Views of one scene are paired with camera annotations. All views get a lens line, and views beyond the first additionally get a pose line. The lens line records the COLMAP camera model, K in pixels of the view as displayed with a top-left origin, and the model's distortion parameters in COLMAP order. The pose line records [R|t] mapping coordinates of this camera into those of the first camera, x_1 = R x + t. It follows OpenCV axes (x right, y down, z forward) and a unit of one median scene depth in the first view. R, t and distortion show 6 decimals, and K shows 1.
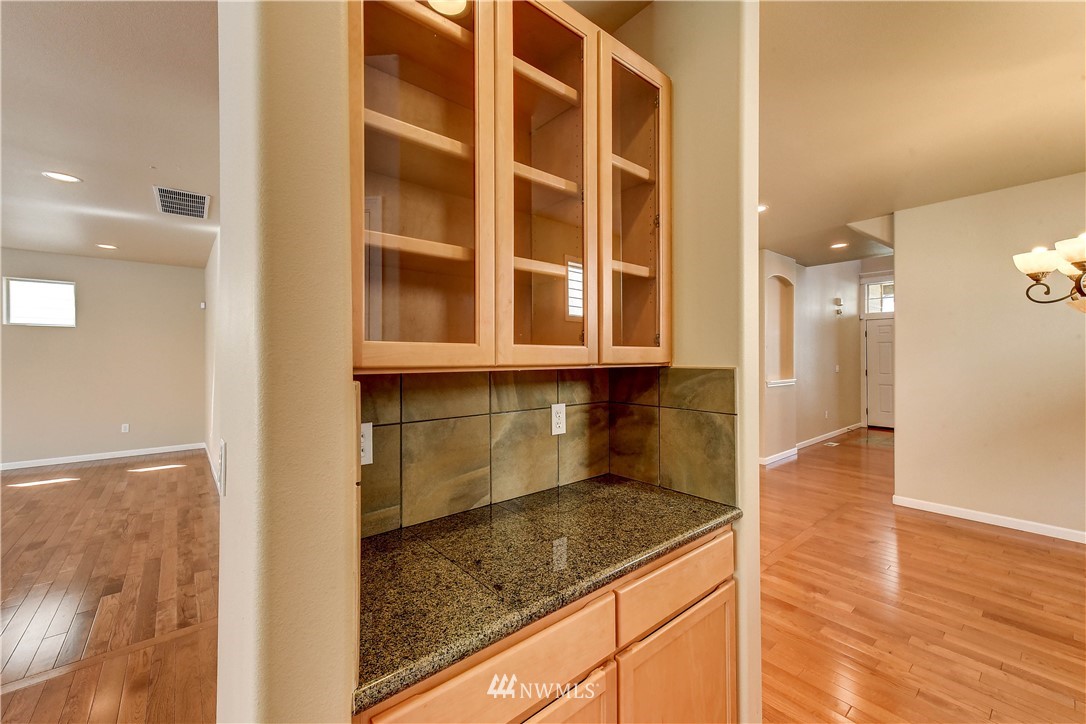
lens RADIAL K [[432.7, 0, 549.9], [0, 432.7, 359.3], [0, 0, 1]] dist [0.018515, 0.000631]
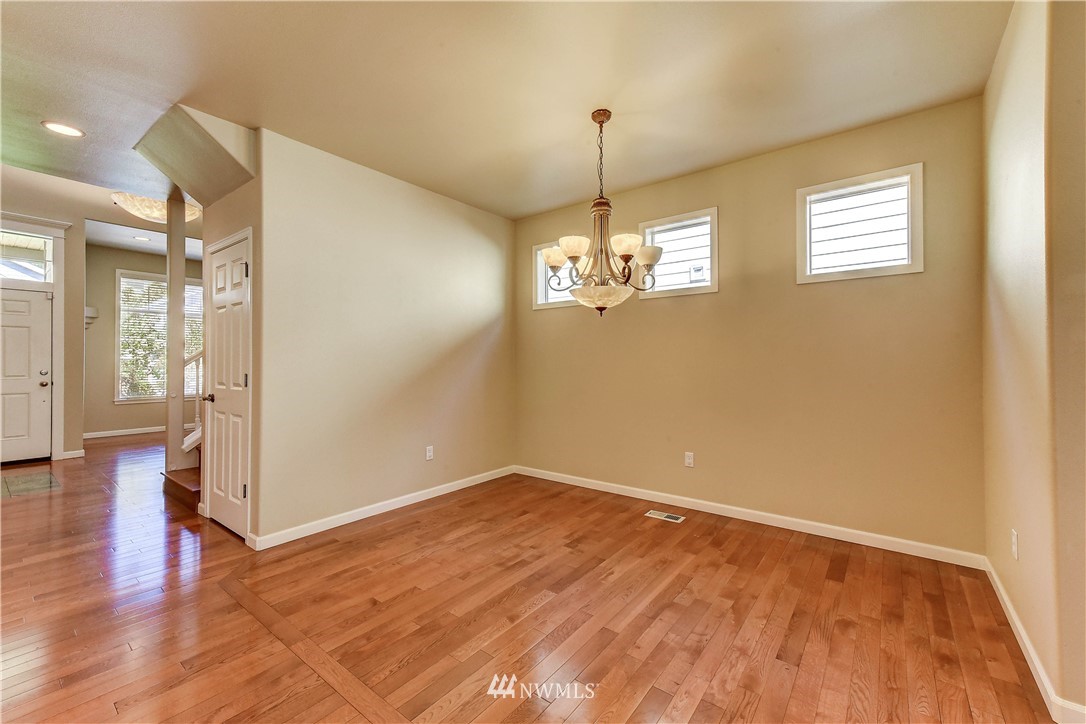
lens RADIAL K [[432.7, 0, 546.0], [0, 432.7, 361.6], [0, 0, 1]] dist [0.018515, 0.000631]
pose [[-0.216931, -0.000897, 0.976186, 0.016526], [-0.004899, 0.999988, -0.000170, 0.045144], [-0.976175, -0.004819, -0.216933, 1.054866]]
